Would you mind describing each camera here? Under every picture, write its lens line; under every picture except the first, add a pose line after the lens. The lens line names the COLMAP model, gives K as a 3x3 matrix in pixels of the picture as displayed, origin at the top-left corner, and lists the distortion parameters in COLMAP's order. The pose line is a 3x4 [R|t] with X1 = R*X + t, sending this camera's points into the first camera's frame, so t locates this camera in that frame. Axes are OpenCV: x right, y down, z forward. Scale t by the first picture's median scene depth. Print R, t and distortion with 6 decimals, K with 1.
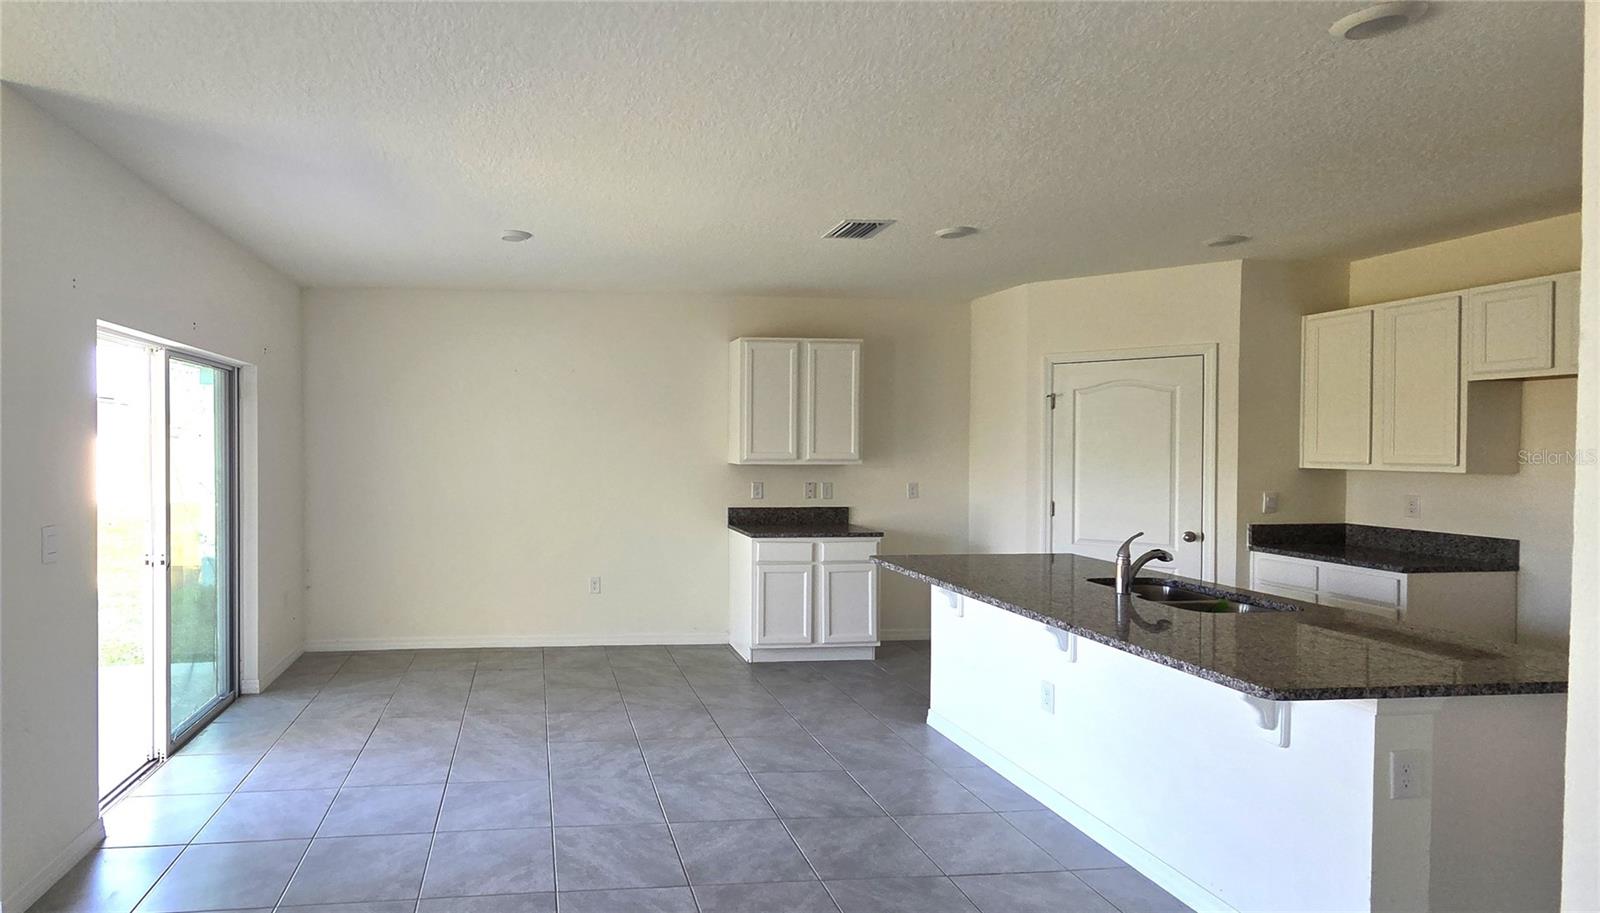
lens RADIAL K [[807.8, 0, 599.3], [0, 807.8, 454.1], [0, 0, 1]] dist [0.000731, -0.001529]
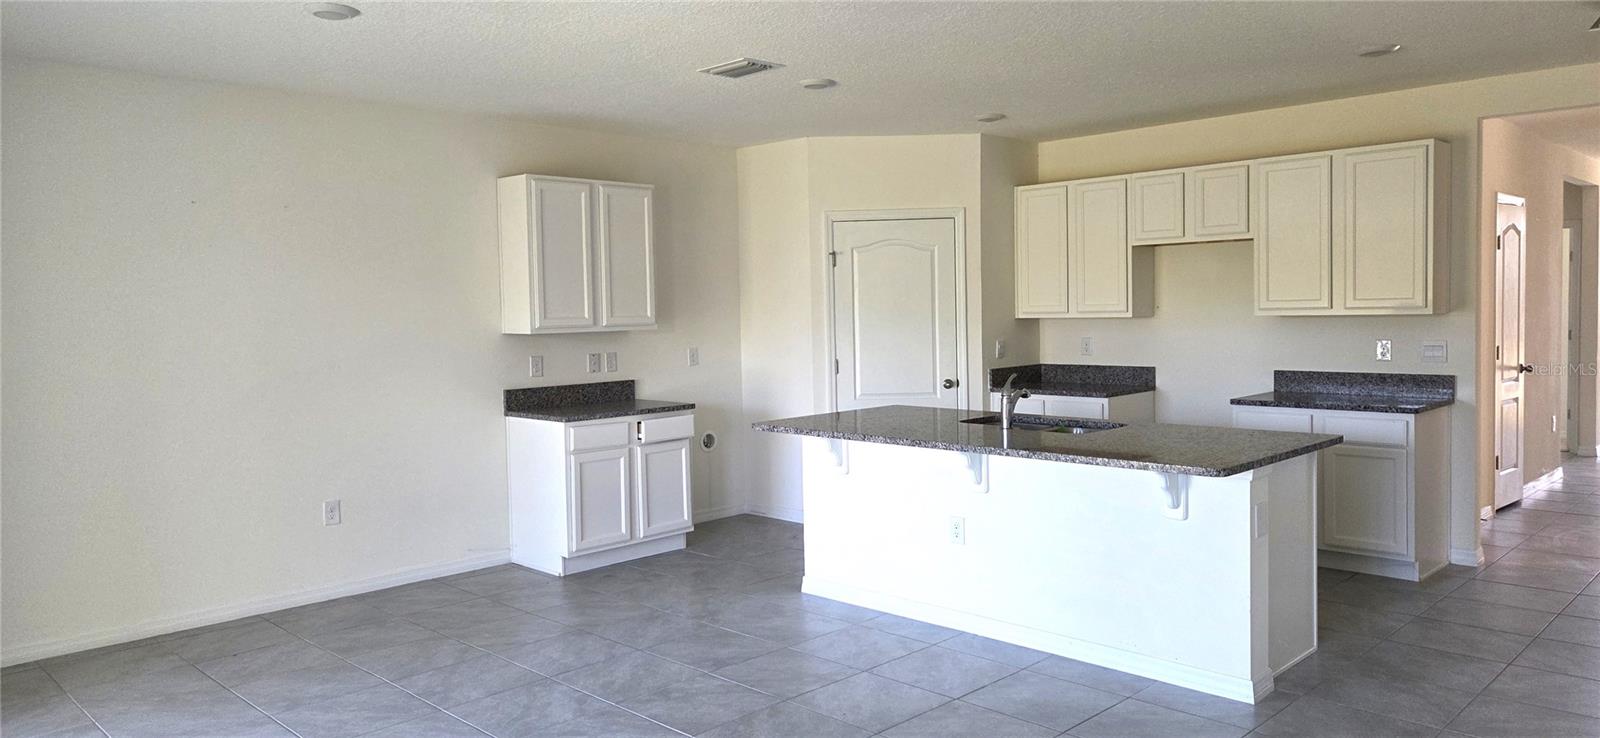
lens RADIAL K [[1064.6, 0, 794.5], [0, 1064.6, 351.4], [0, 0, 1]] dist [0.046089, -0.000839]
pose [[0.766229, -0.045443, 0.640959, -0.321942], [0.030668, 0.998946, 0.034162, 0.002248], [-0.641835, -0.006519, 0.766815, 0.024827]]
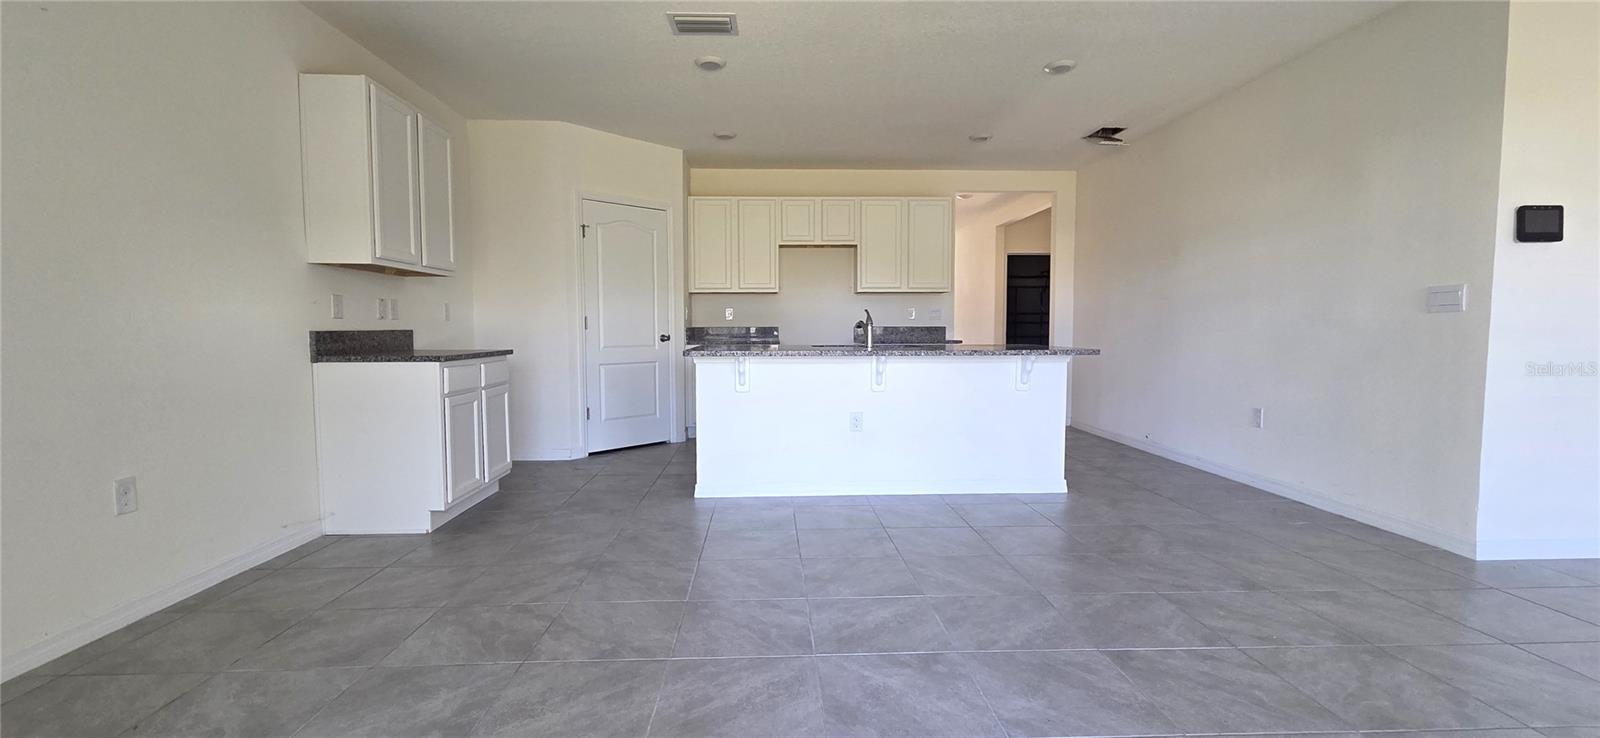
lens RADIAL K [[682.5, 0, 800.0], [0, 682.5, 369.0], [0, 0, 1]] dist [-0.001743, -0.000041]
pose [[0.044278, -0.067583, 0.996731, -0.423409], [0.013240, 0.997661, 0.067058, 0.072340], [-0.998932, 0.010228, 0.045069, 0.643681]]
